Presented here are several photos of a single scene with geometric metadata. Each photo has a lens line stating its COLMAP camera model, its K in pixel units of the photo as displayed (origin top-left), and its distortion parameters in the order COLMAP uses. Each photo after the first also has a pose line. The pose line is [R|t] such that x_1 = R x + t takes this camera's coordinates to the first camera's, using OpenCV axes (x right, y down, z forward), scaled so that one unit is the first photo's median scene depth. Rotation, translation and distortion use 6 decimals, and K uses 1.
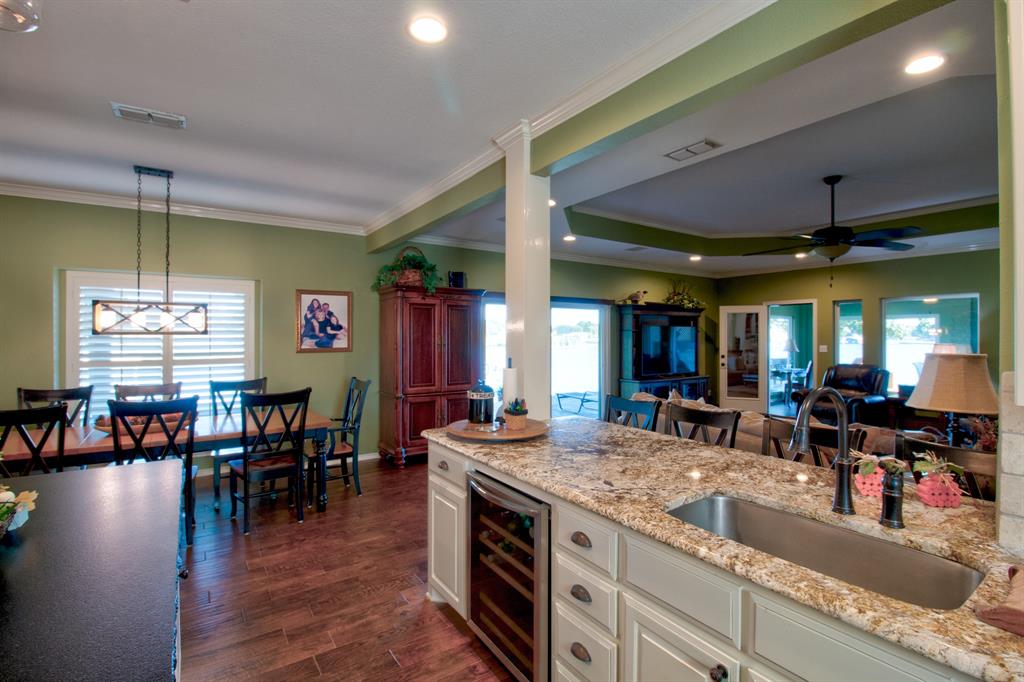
lens RADIAL K [[476.1, 0, 551.2], [0, 476.1, 341.5], [0, 0, 1]] dist [-0.002492, -0.000259]
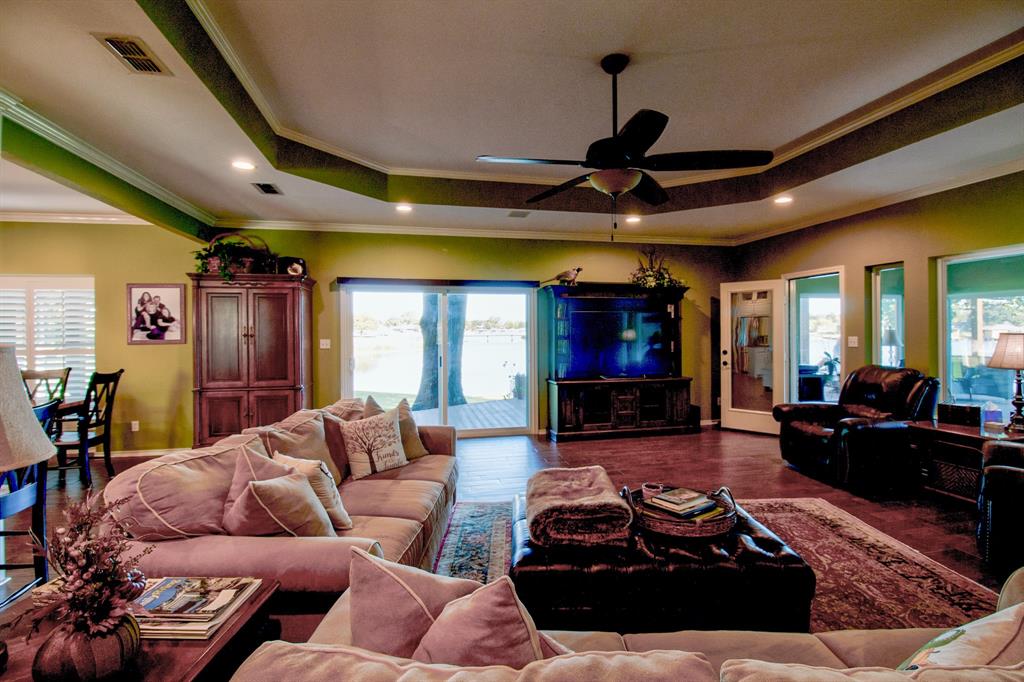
lens RADIAL K [[481.2, 0, 530.8], [0, 481.2, 325.2], [0, 0, 1]] dist [0.011728, -0.020846]
pose [[0.922012, -0.009205, -0.387052, 0.649352], [0.003538, 0.999876, -0.015350, 0.000532], [0.387145, 0.012784, 0.921930, 0.358159]]
